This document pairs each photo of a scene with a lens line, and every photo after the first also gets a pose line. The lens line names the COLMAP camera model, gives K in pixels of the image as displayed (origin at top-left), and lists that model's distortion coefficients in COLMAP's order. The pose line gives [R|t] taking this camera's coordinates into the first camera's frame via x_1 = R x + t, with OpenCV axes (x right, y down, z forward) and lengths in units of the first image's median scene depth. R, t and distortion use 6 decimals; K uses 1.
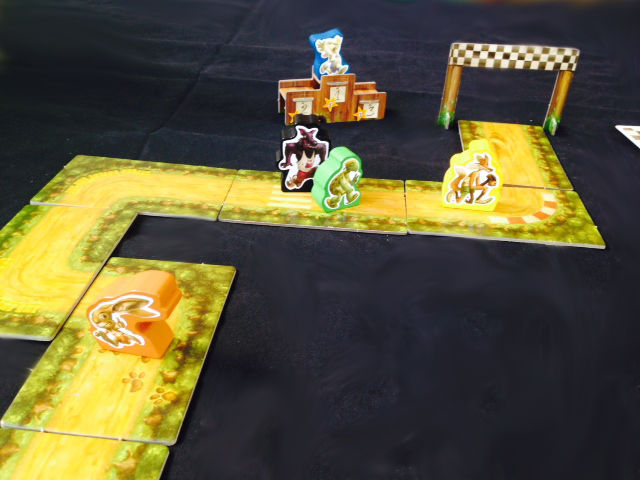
lens RADIAL K [[600.8, 0, 315.0], [0, 600.8, 235.8], [0, 0, 1]] dist [0.035108, -0.077050]
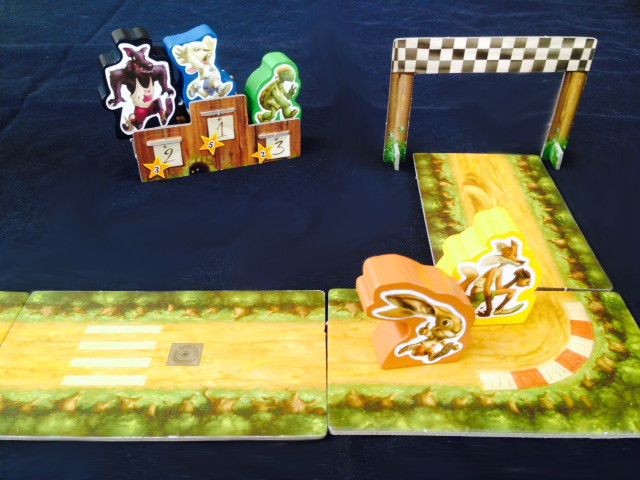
lens RADIAL K [[600.8, 0, 321.6], [0, 600.8, 235.0], [0, 0, 1]] dist [0.035108, -0.077050]
pose [[0.995461, -0.074781, 0.058863, 0.116570], [0.072139, 0.996343, 0.045795, -0.174912], [-0.062072, -0.041341, 0.997215, 0.436997]]
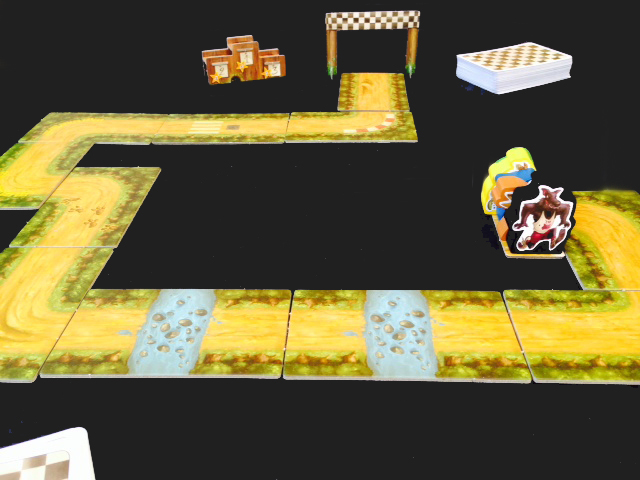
lens RADIAL K [[600.8, 0, 320.9], [0, 600.8, 236.4], [0, 0, 1]] dist [0.035108, -0.077050]
pose [[0.996886, -0.074929, 0.024571, 0.166967], [0.074899, 0.997189, 0.002145, 0.196397], [-0.024663, -0.000298, 0.999696, -0.389074]]
